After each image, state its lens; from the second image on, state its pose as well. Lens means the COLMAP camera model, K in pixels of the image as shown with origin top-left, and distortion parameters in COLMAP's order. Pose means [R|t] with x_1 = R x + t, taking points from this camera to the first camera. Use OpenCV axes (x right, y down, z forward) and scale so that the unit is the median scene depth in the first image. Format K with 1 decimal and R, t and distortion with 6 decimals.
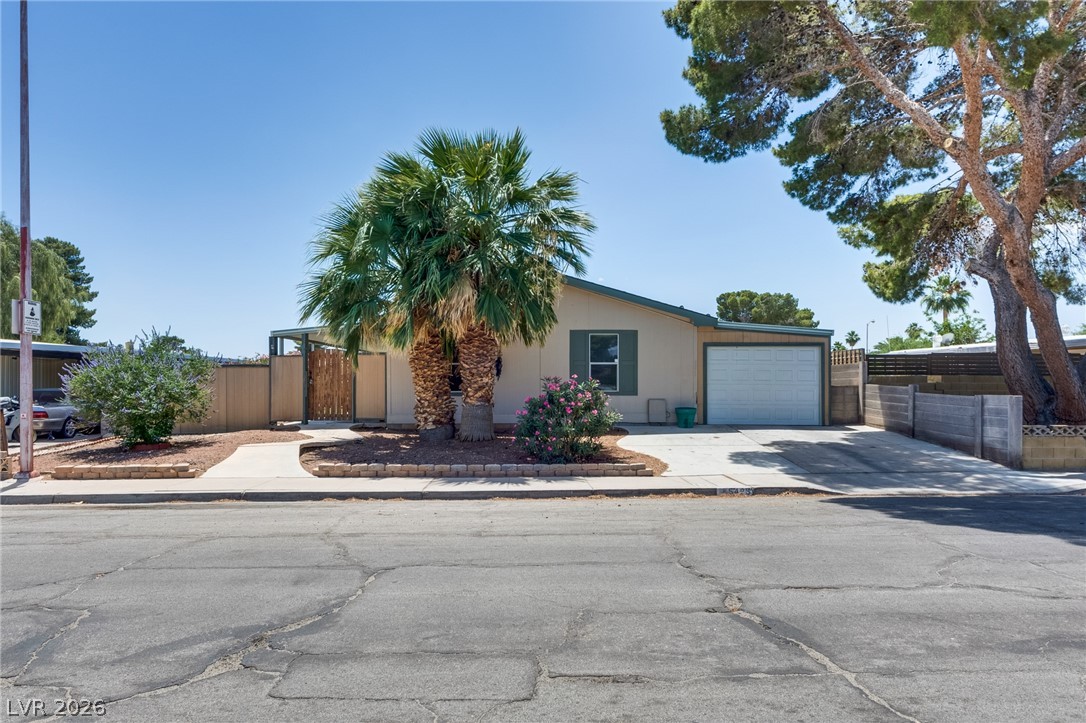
lens RADIAL K [[605.5, 0, 552.9], [0, 605.5, 370.0], [0, 0, 1]] dist [-0.001019, -0.000635]
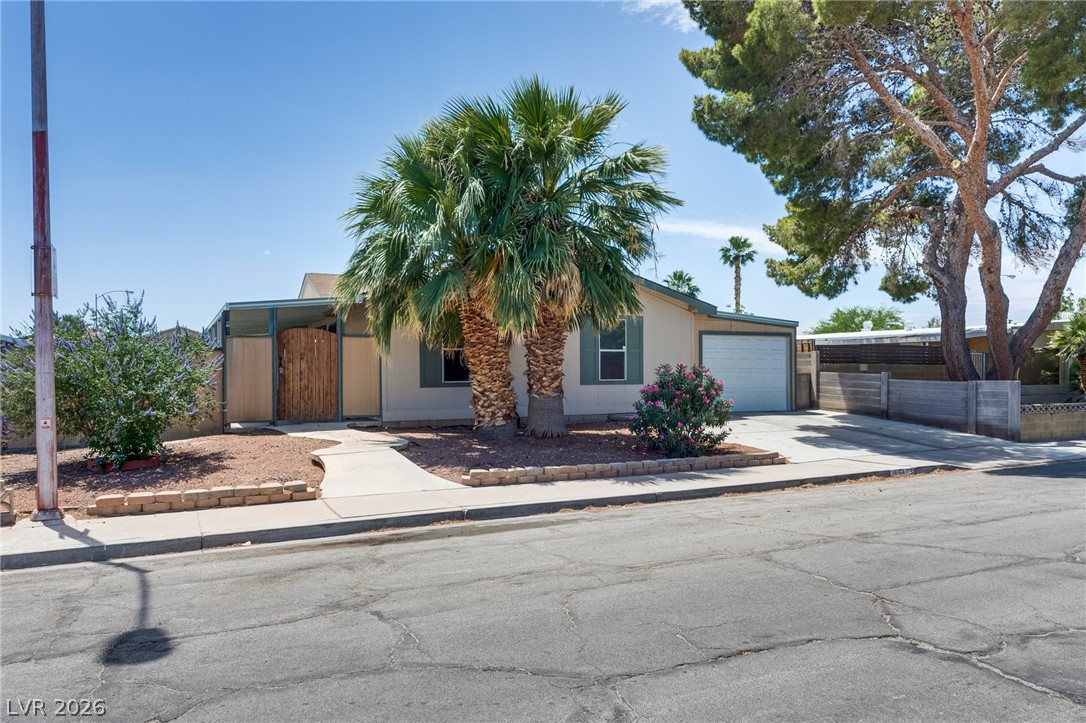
lens RADIAL K [[660.5, 0, 543.0], [0, 660.5, 361.5], [0, 0, 1]] dist [-0.003010, -0.001693]
pose [[0.926044, 0.003690, 0.377397, -0.503267], [-0.005959, 0.999971, 0.004845, 0.002389], [-0.377368, -0.006735, 0.926039, 0.112511]]
